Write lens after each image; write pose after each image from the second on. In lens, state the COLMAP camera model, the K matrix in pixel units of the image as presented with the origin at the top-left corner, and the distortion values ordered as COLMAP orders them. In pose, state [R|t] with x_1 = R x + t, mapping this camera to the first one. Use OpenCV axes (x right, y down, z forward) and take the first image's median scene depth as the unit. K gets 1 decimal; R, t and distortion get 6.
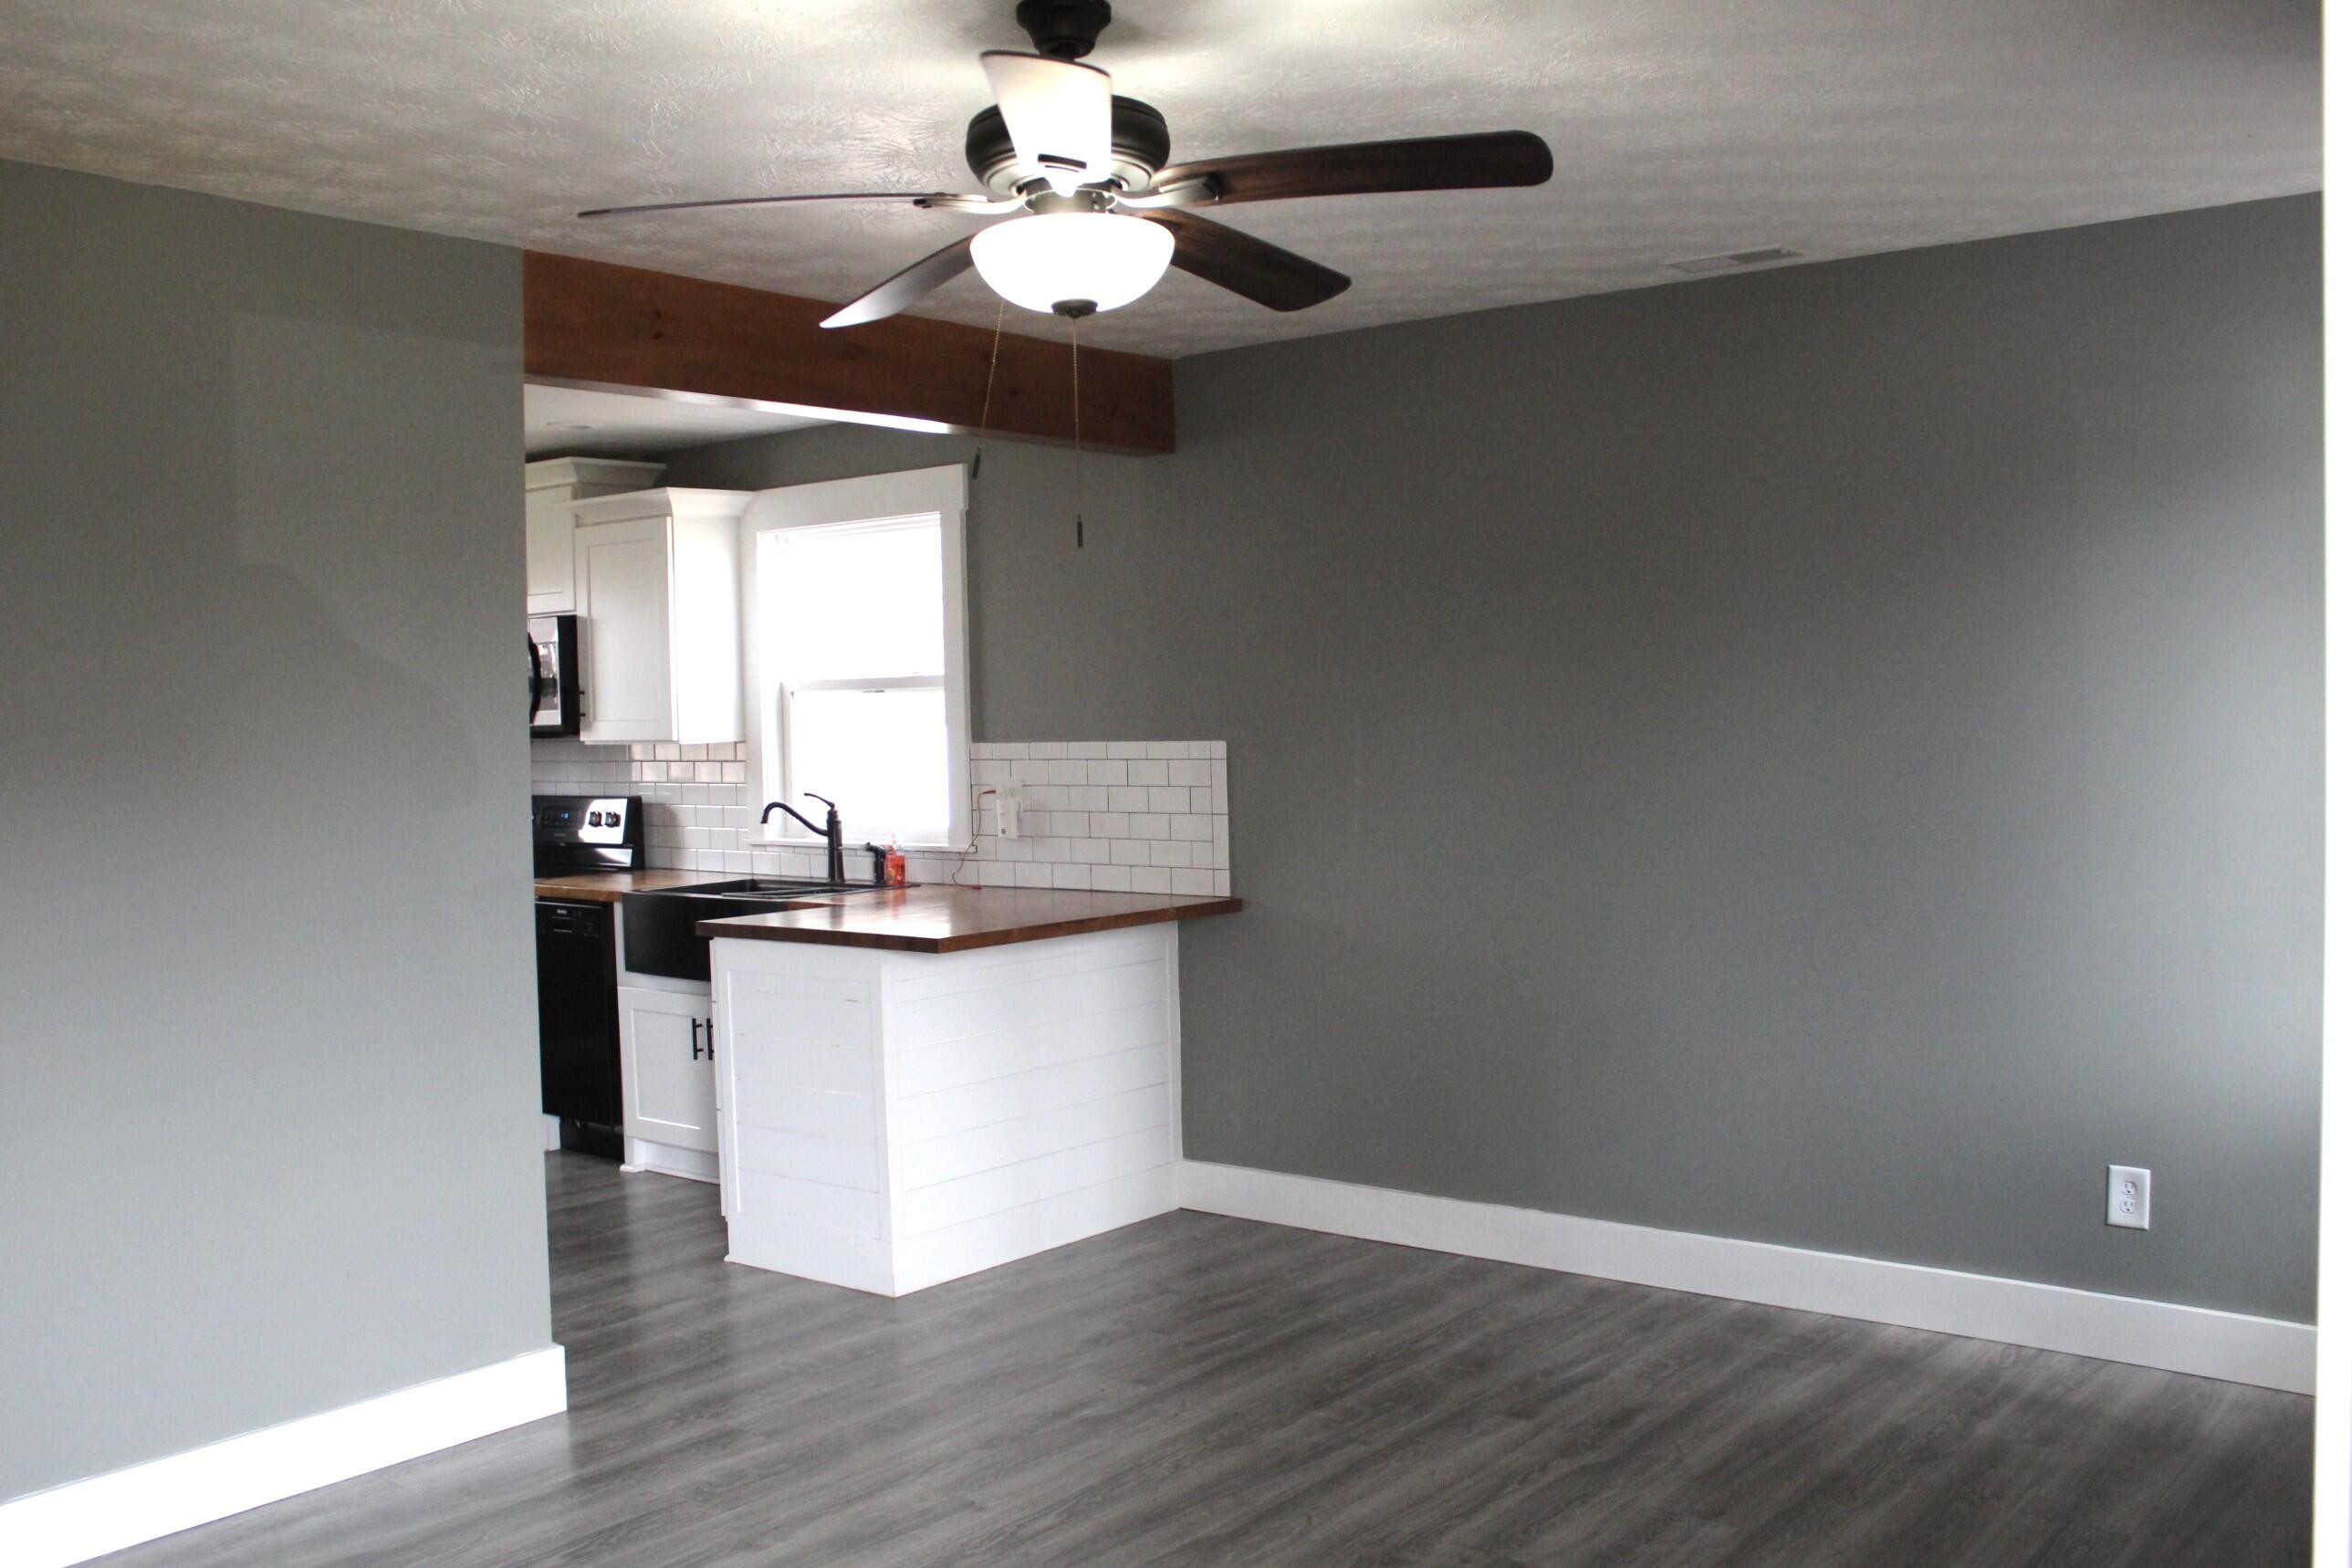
lens RADIAL K [[1947.1, 0, 1178.7], [0, 1947.1, 802.0], [0, 0, 1]] dist [-0.151434, 0.137966]
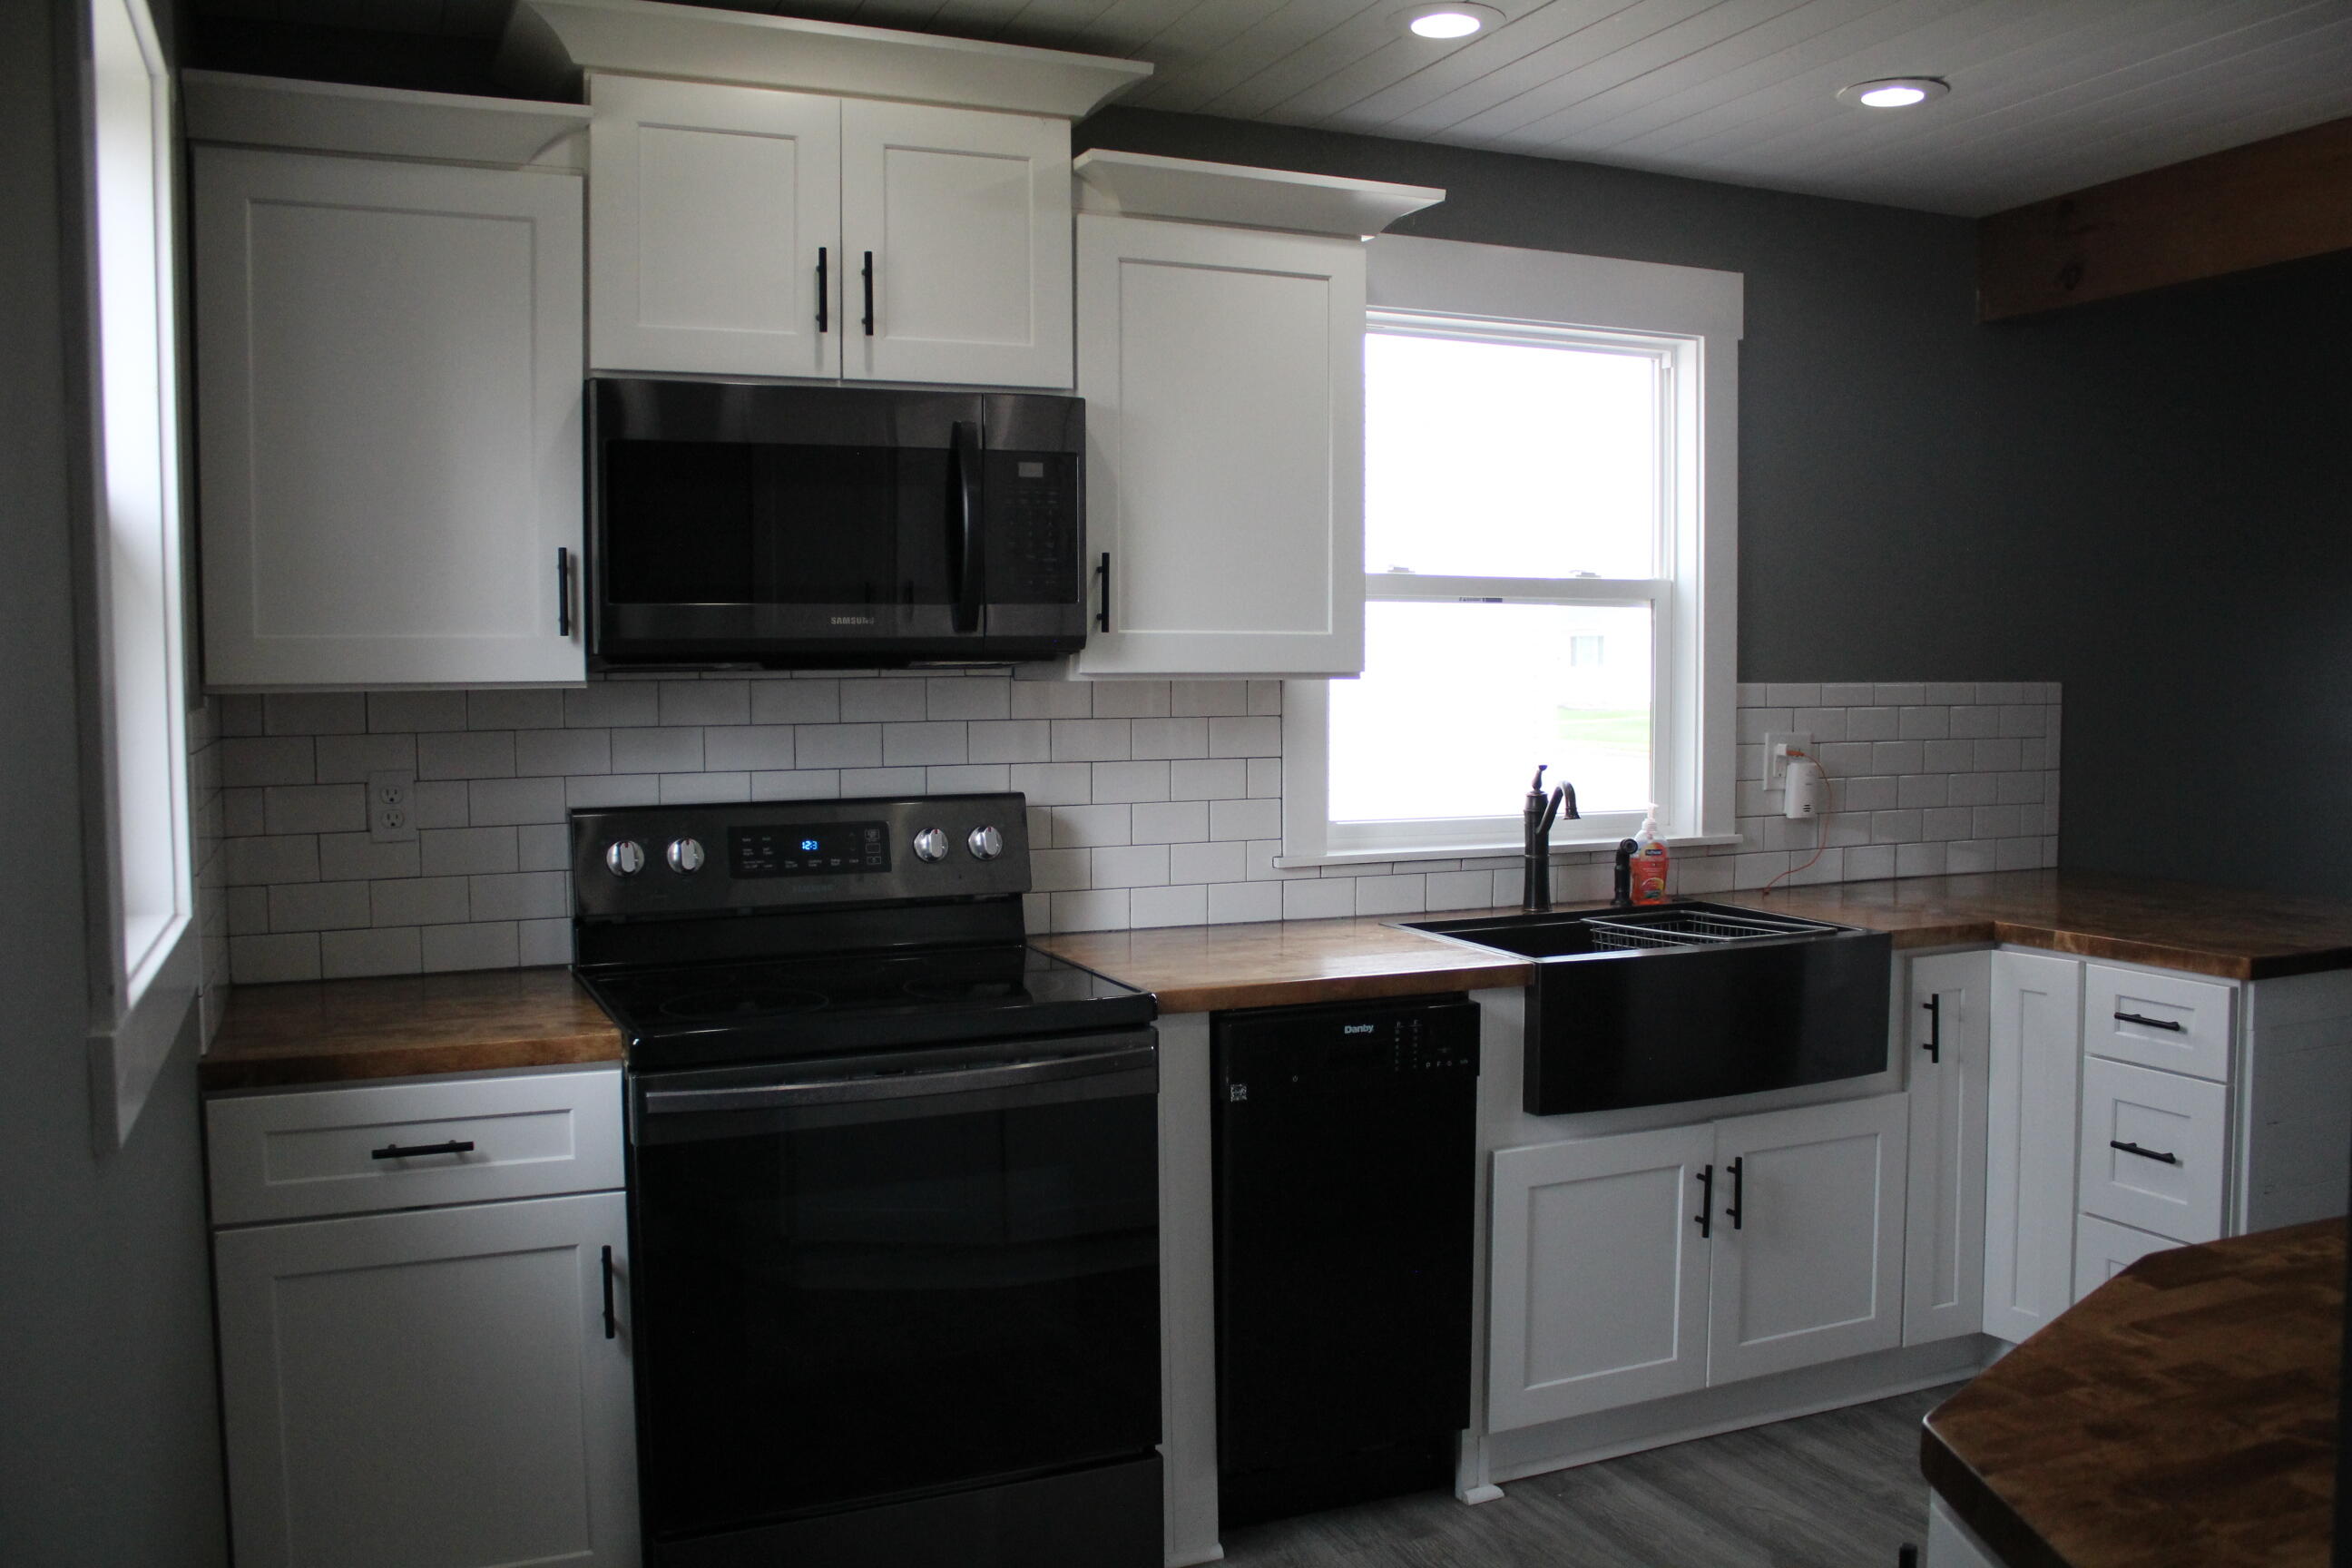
lens RADIAL K [[1947.1, 0, 1178.7], [0, 1947.1, 802.0], [0, 0, 1]] dist [-0.151434, 0.137966]
pose [[0.490659, -0.041658, 0.870355, -0.756668], [0.035015, 0.998992, 0.028076, -0.013717], [-0.870648, 0.016700, 0.491623, 0.800654]]
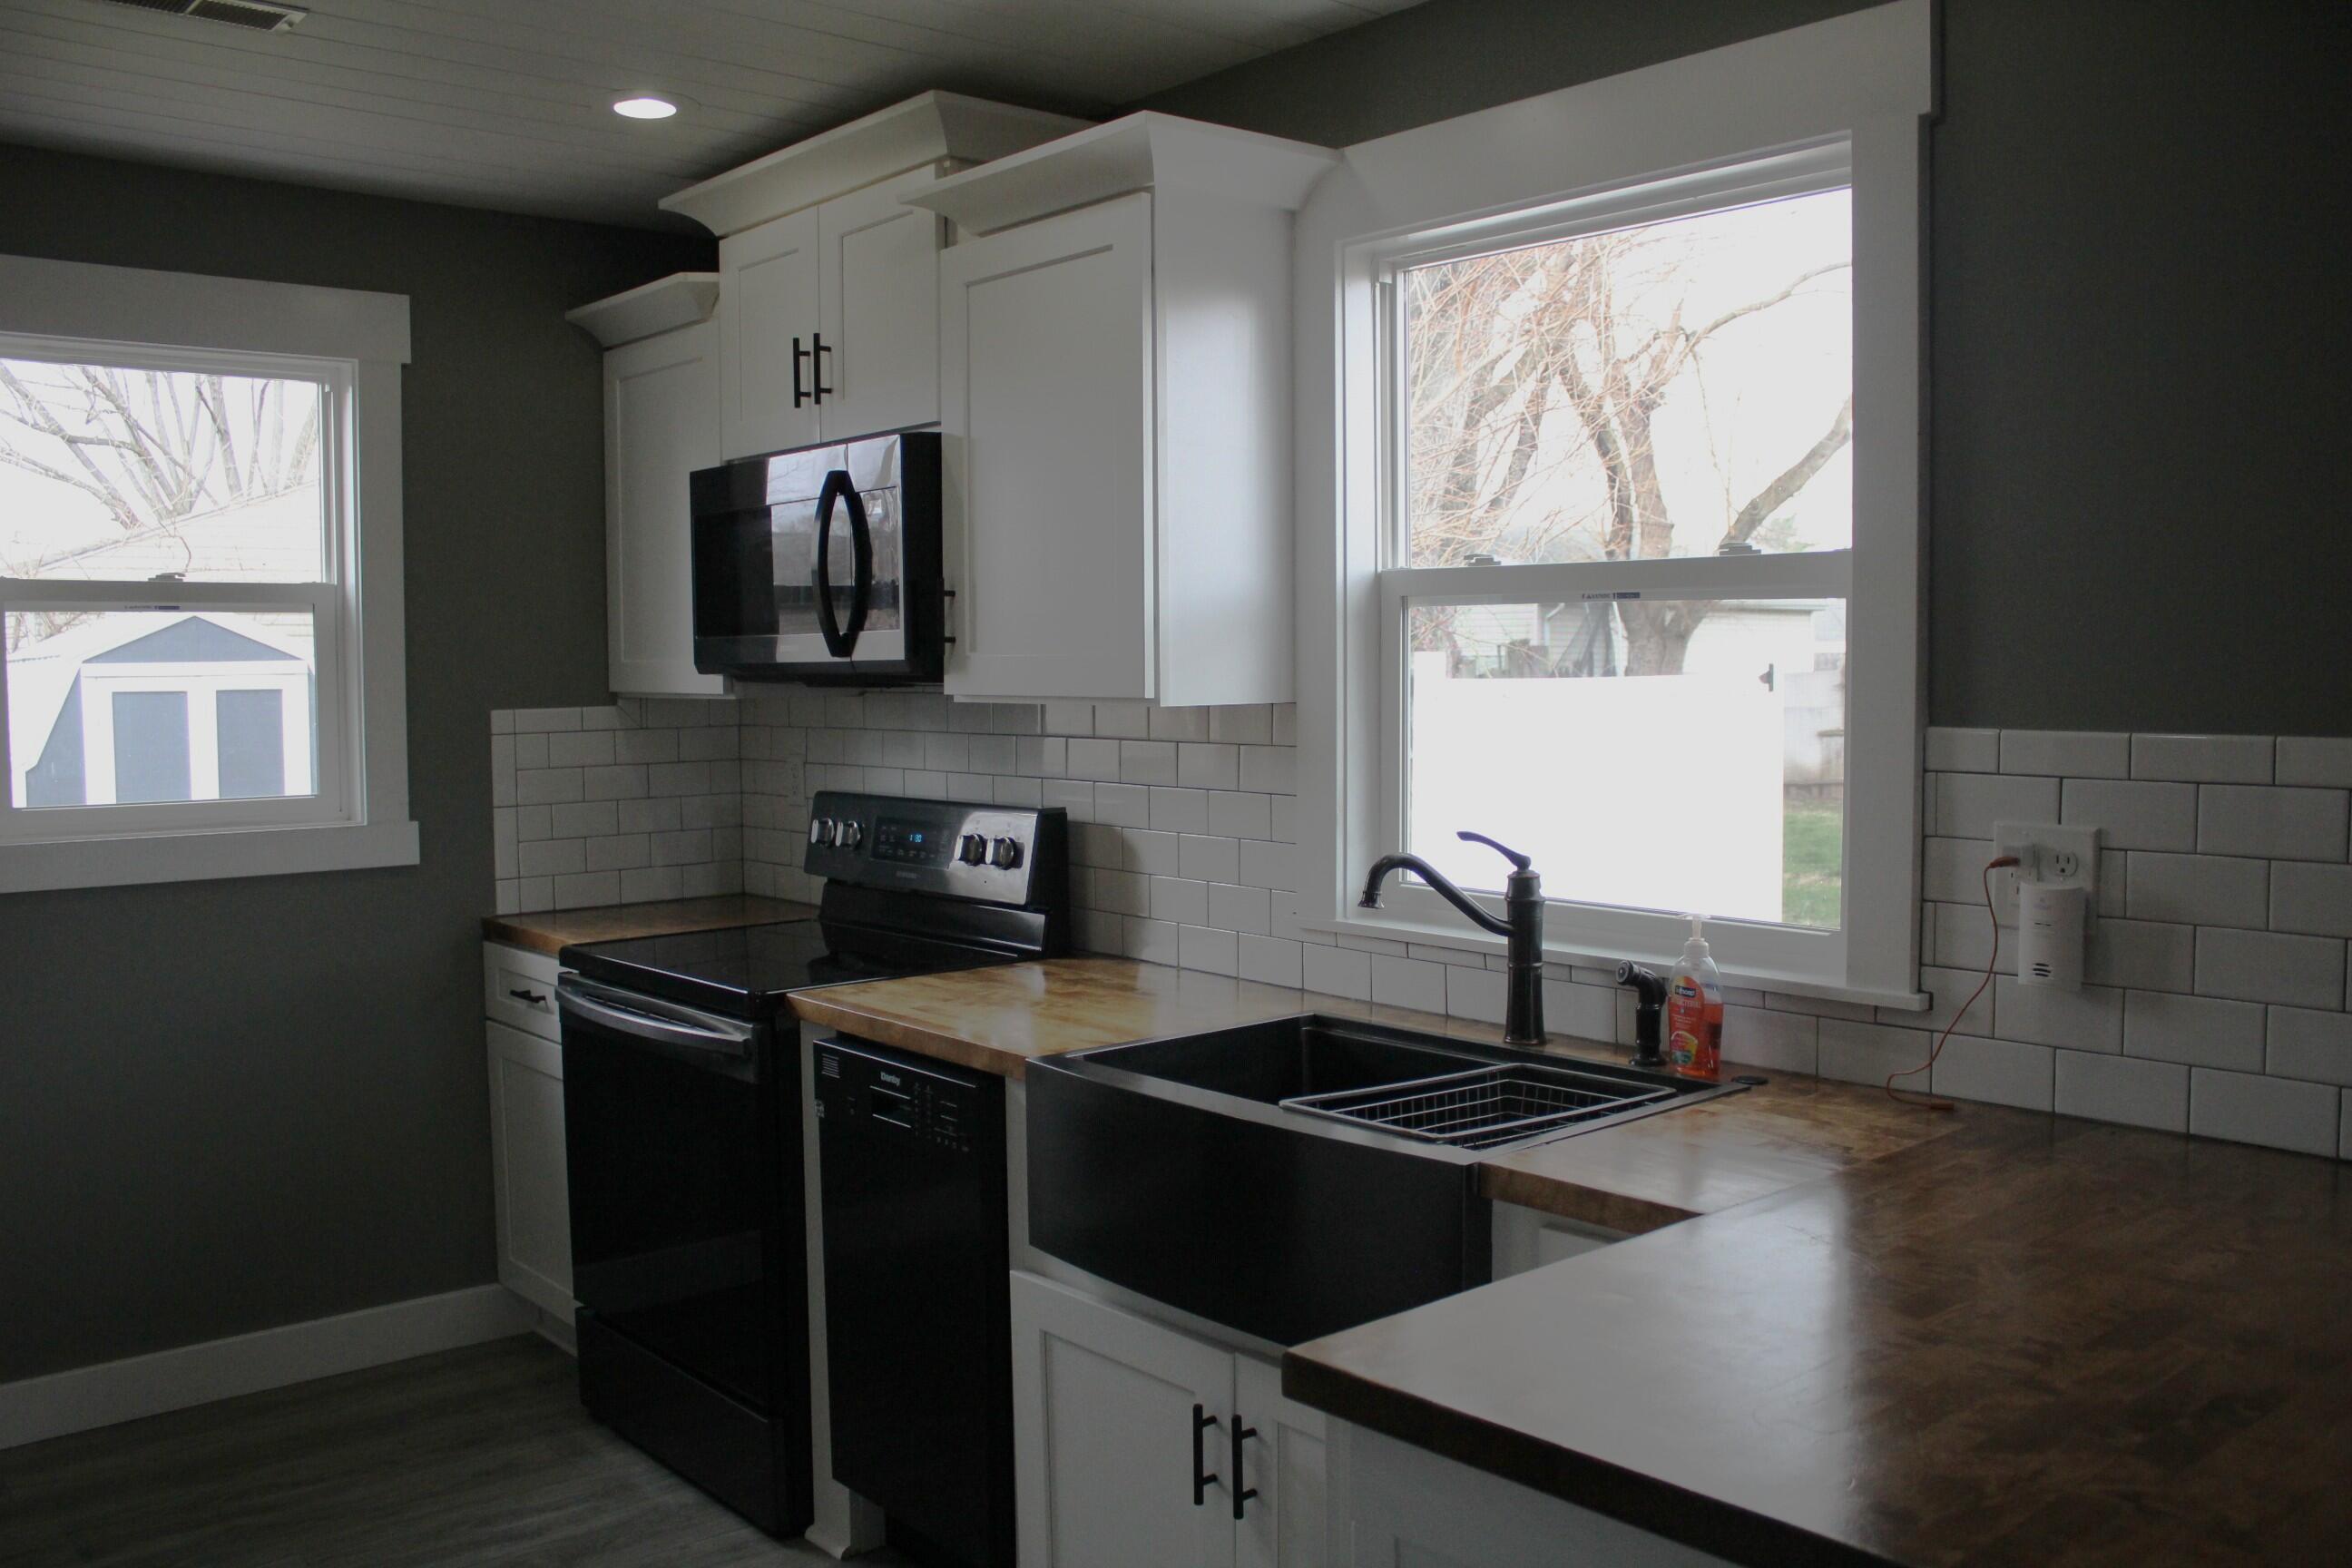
lens RADIAL K [[1947.1, 0, 1178.7], [0, 1947.1, 802.0], [0, 0, 1]] dist [-0.151434, 0.137966]
pose [[0.979902, 0.027939, -0.197513, -0.168678], [-0.022122, 0.999256, 0.031595, -0.022865], [0.198249, -0.026591, 0.979791, 0.573011]]
